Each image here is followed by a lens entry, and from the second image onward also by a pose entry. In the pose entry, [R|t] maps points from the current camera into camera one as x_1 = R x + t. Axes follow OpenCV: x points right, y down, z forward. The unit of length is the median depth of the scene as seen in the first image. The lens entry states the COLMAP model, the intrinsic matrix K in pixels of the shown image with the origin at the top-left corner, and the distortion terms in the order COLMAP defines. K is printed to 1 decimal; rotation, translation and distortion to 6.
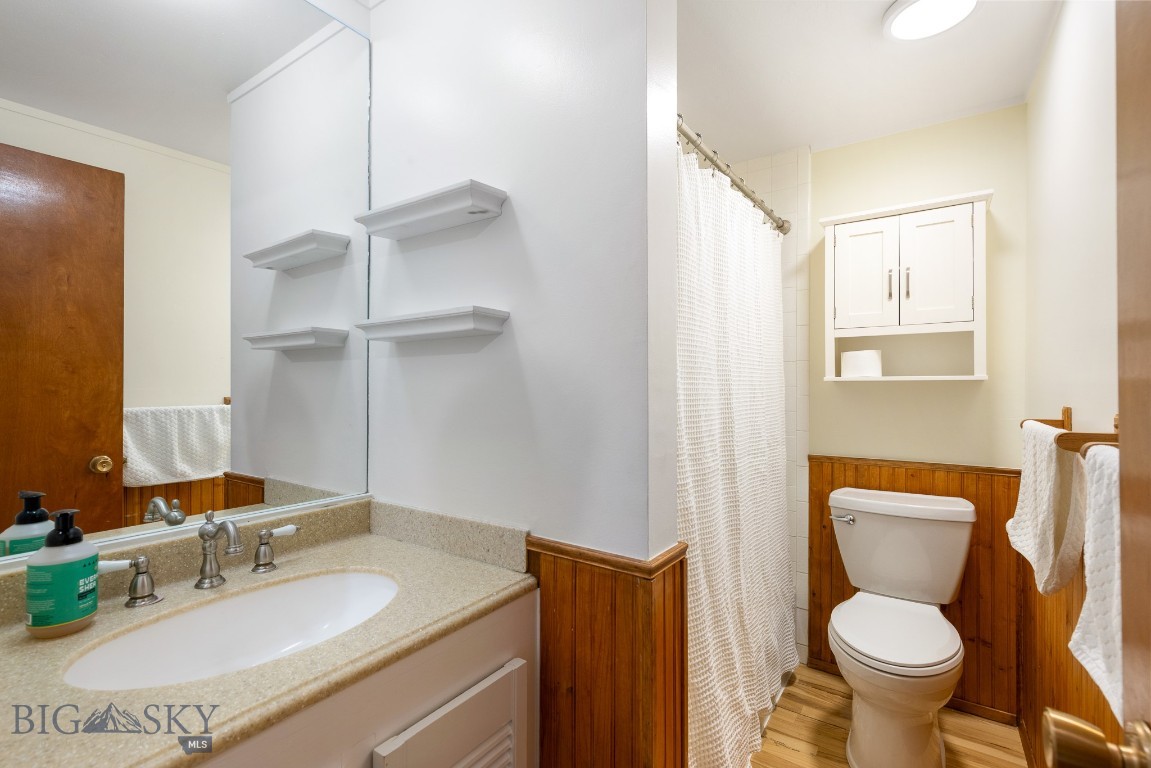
lens RADIAL K [[523.1, 0, 579.5], [0, 523.1, 387.0], [0, 0, 1]] dist [0.001728, 0.000085]
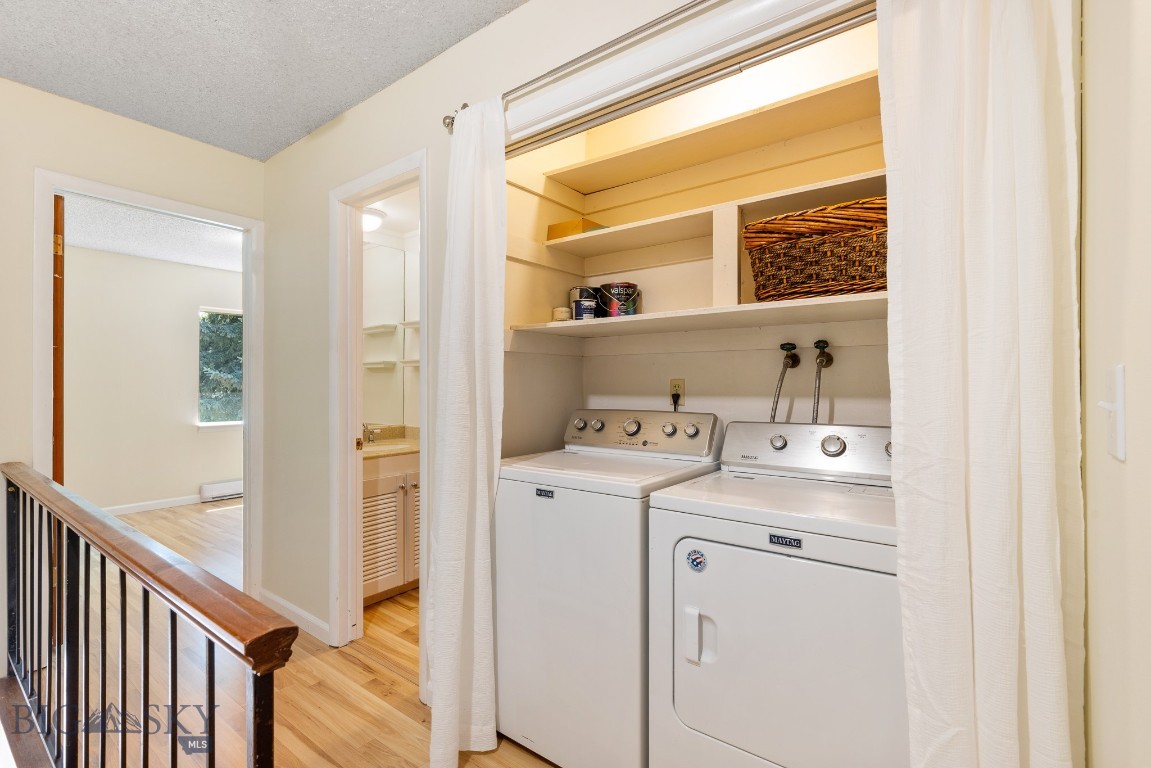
lens RADIAL K [[523.1, 0, 572.3], [0, 523.1, 380.7], [0, 0, 1]] dist [0.001728, 0.000085]
pose [[0.998125, 0.001851, -0.061186, 0.617588], [-0.001958, 0.999997, -0.001686, -0.010841], [0.061183, 0.001802, 0.998125, -1.611830]]
